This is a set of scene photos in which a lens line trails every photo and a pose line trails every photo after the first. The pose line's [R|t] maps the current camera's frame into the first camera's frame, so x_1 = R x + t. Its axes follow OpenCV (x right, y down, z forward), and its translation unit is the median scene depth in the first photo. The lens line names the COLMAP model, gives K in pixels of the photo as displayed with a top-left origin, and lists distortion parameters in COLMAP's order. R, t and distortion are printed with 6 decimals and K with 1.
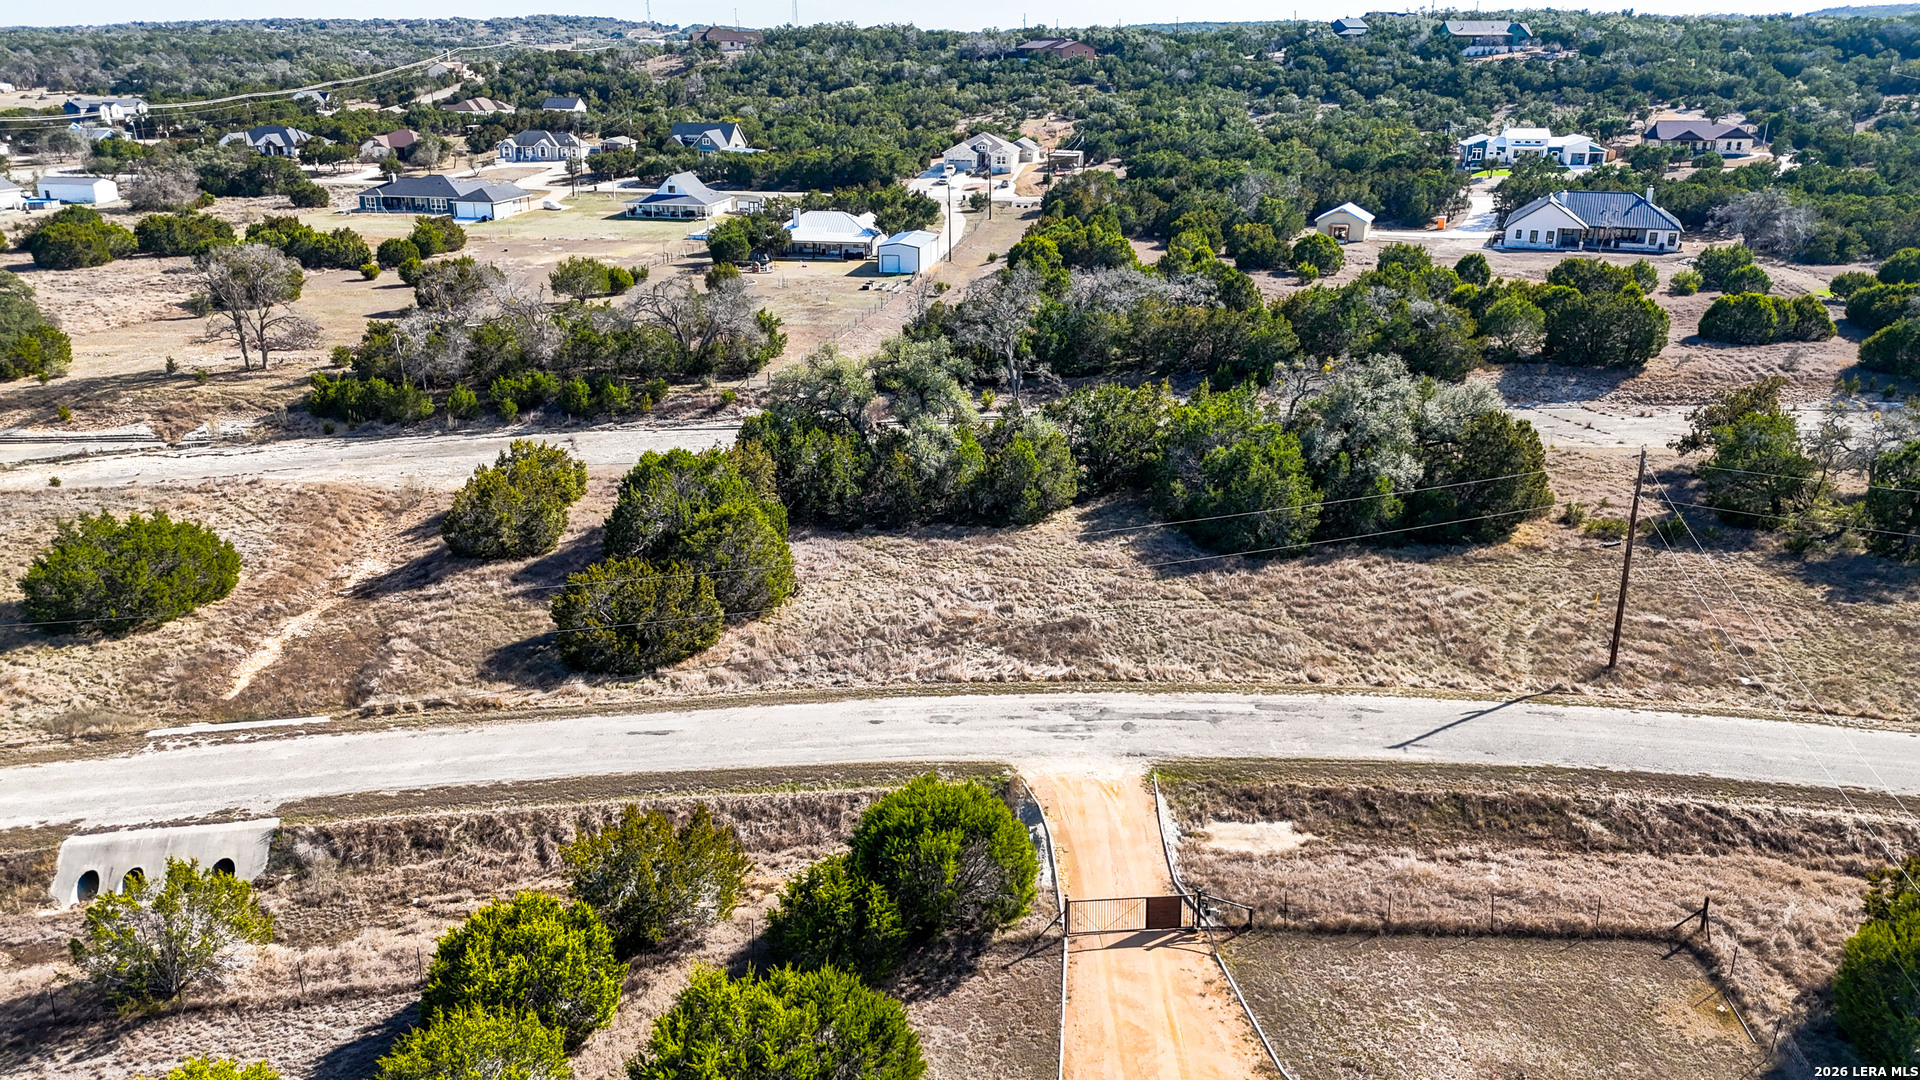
lens RADIAL K [[1421.6, 0, 969.2], [0, 1421.6, 543.8], [0, 0, 1]] dist [0.037248, -0.007596]
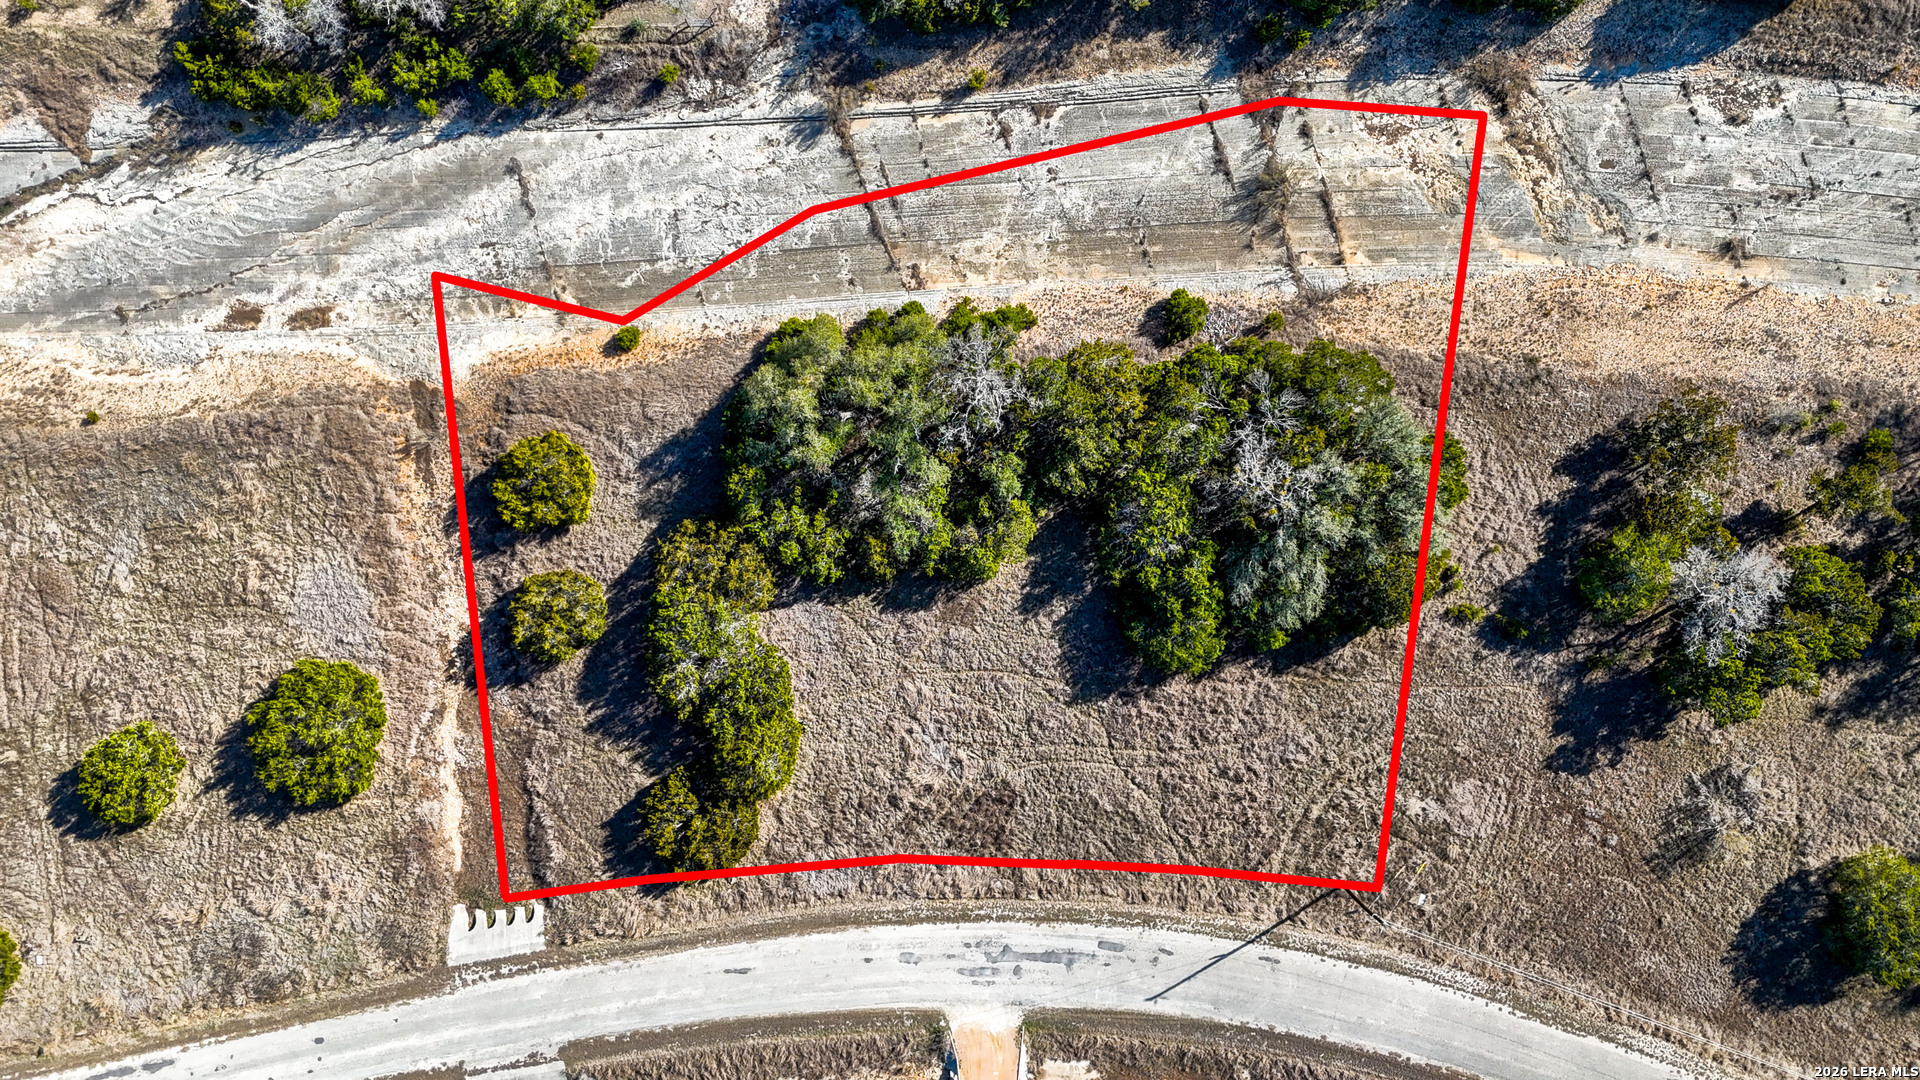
lens RADIAL K [[1421.6, 0, 969.2], [0, 1421.6, 543.8], [0, 0, 1]] dist [0.037248, -0.007596]
pose [[0.999470, 0.032252, -0.004474, 0.024437], [-0.006311, 0.326678, 0.945115, -0.840350], [0.031944, -0.944585, 0.326708, 0.470922]]
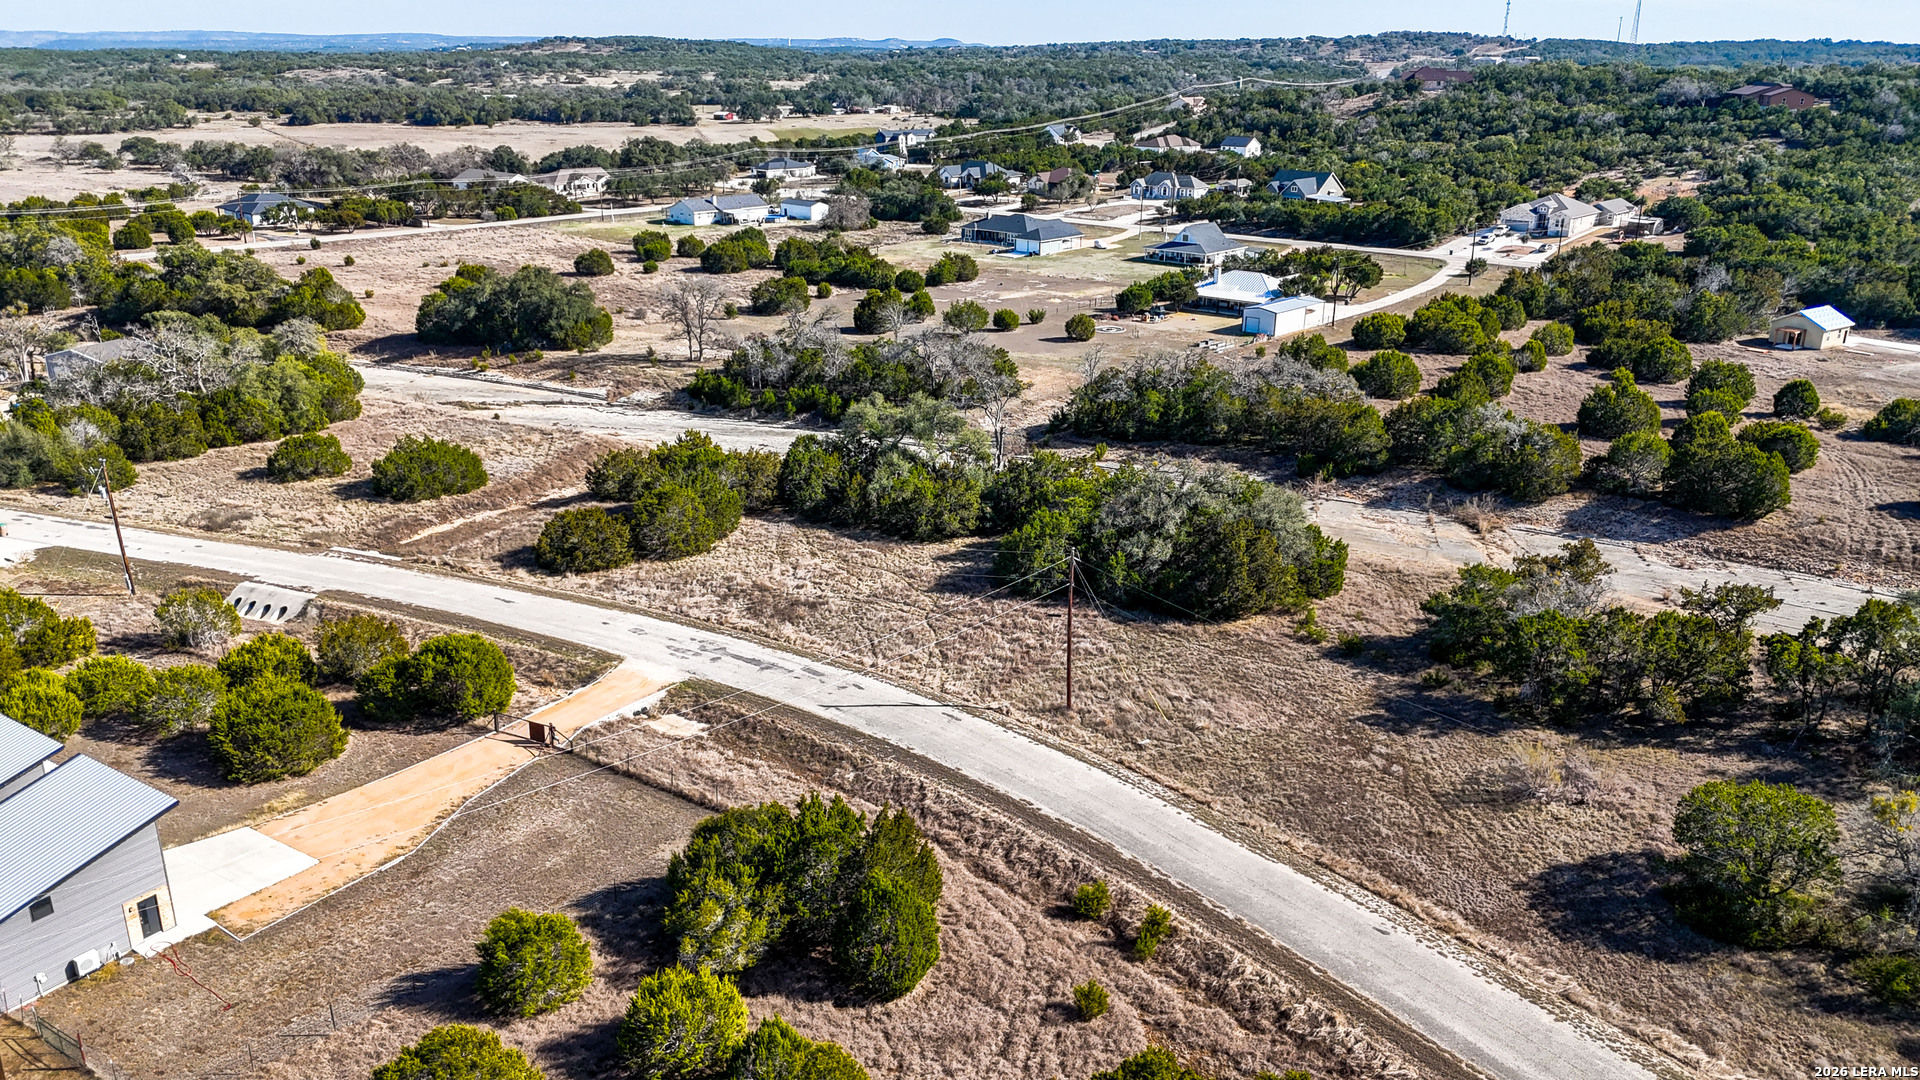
lens RADIAL K [[1415.8, 0, 967.7], [0, 1415.8, 537.9], [0, 0, 1]] dist [0.061278, -0.048668]
pose [[0.835313, 0.179775, -0.519551, 0.582336], [-0.183428, 0.982008, 0.044886, -0.064136], [0.518273, 0.057806, 0.853260, -0.105577]]
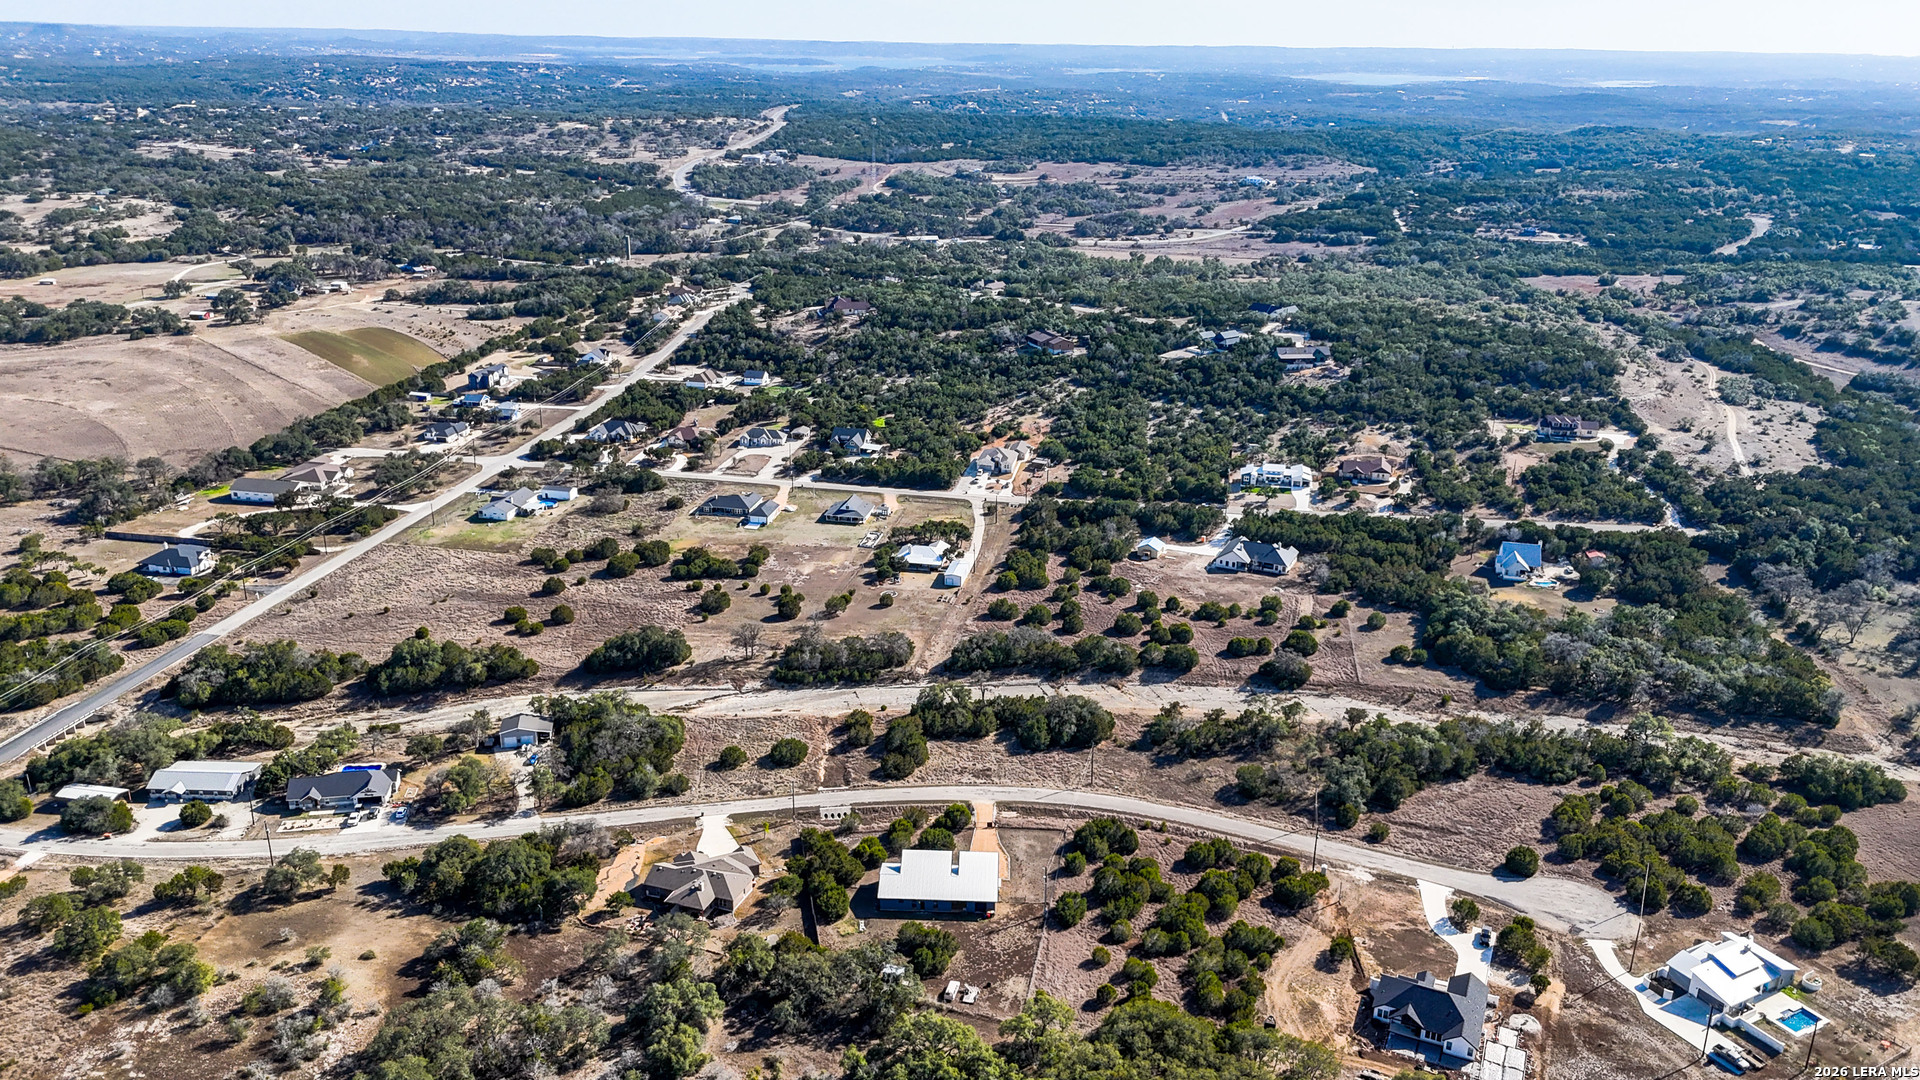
lens RADIAL K [[1405.6, 0, 960.0], [0, 1405.6, 540.0], [0, 0, 1]] dist [0.167443, -0.441564]
pose [[0.998972, 0.024411, -0.038204, 0.086806], [-0.024153, 0.999682, 0.007199, -0.453412], [0.038367, -0.006269, 0.999244, -2.275900]]
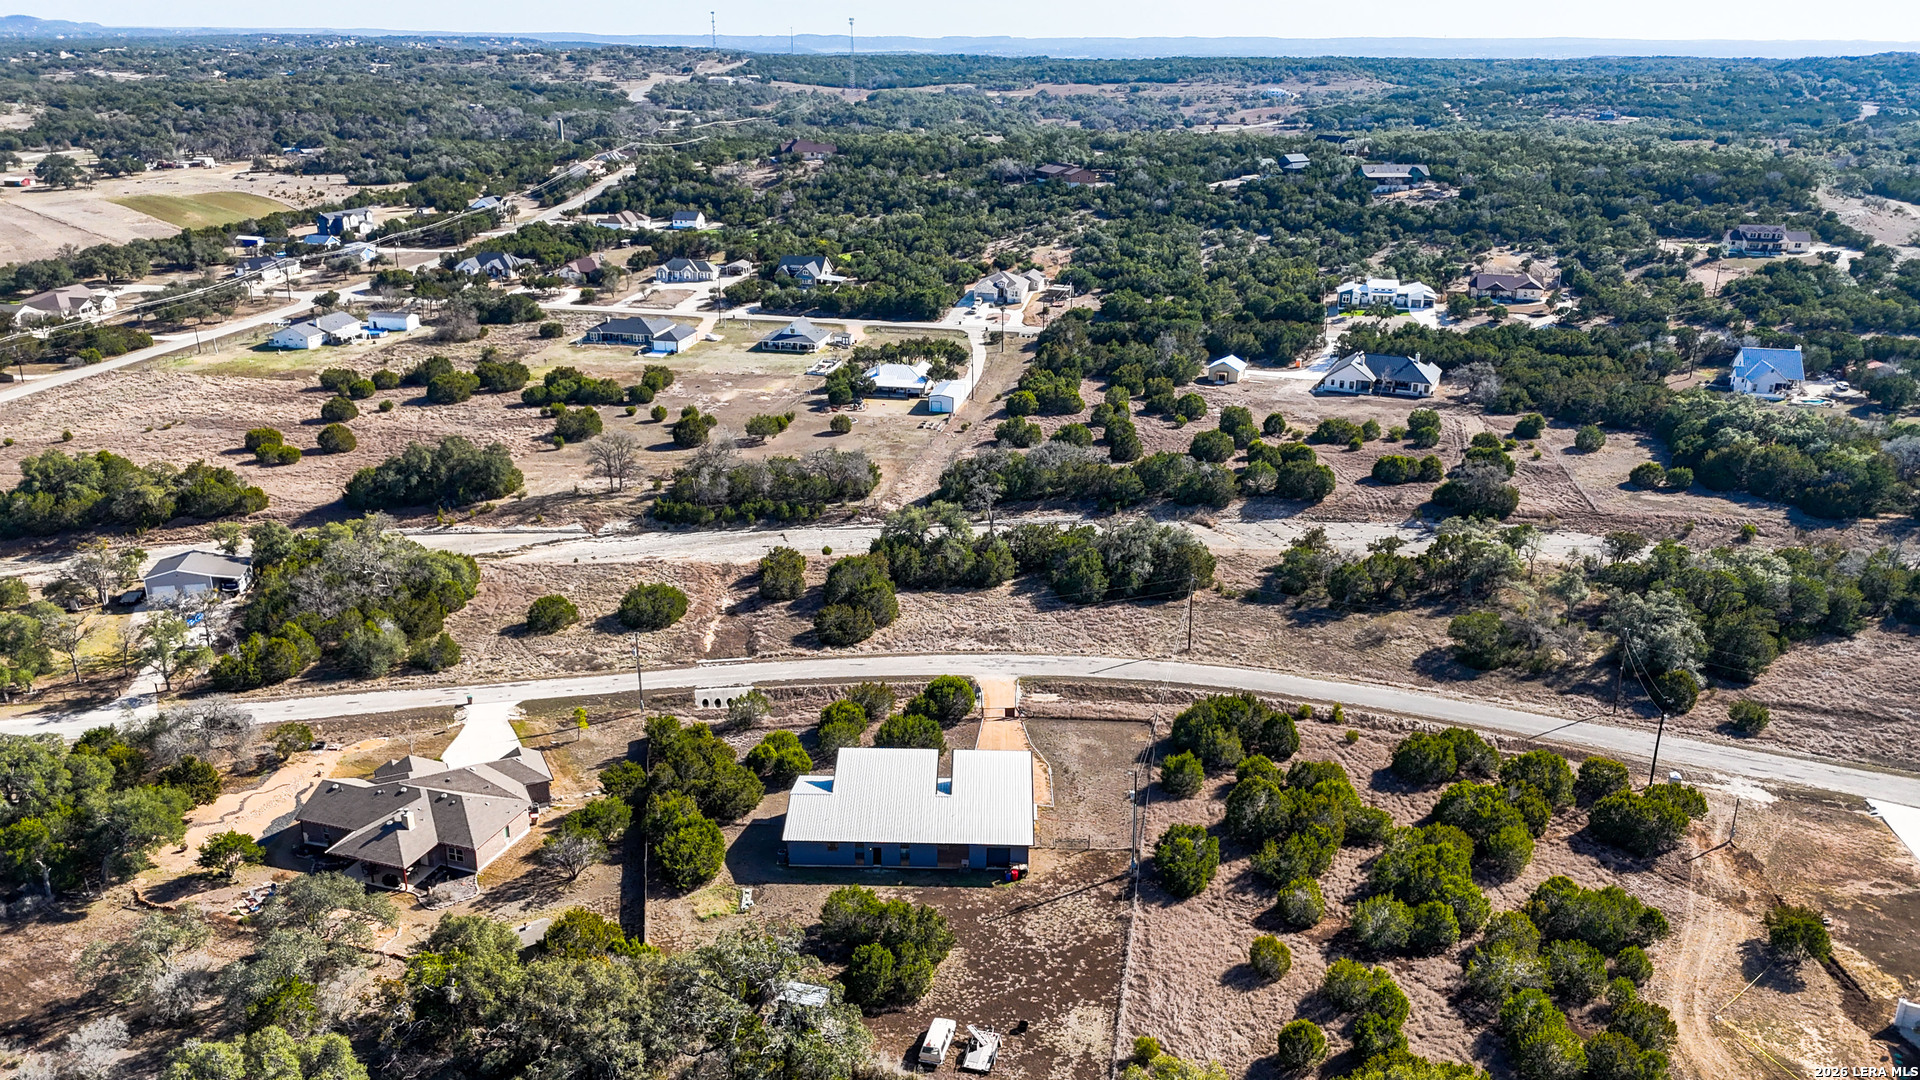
lens RADIAL K [[1409.8, 0, 965.3], [0, 1409.8, 542.1], [0, 0, 1]] dist [0.084622, -0.088568]
pose [[0.999430, 0.015483, -0.030010, 0.048900], [-0.015257, 0.999854, 0.007739, -0.080147], [0.030126, -0.007277, 0.999520, -1.025161]]
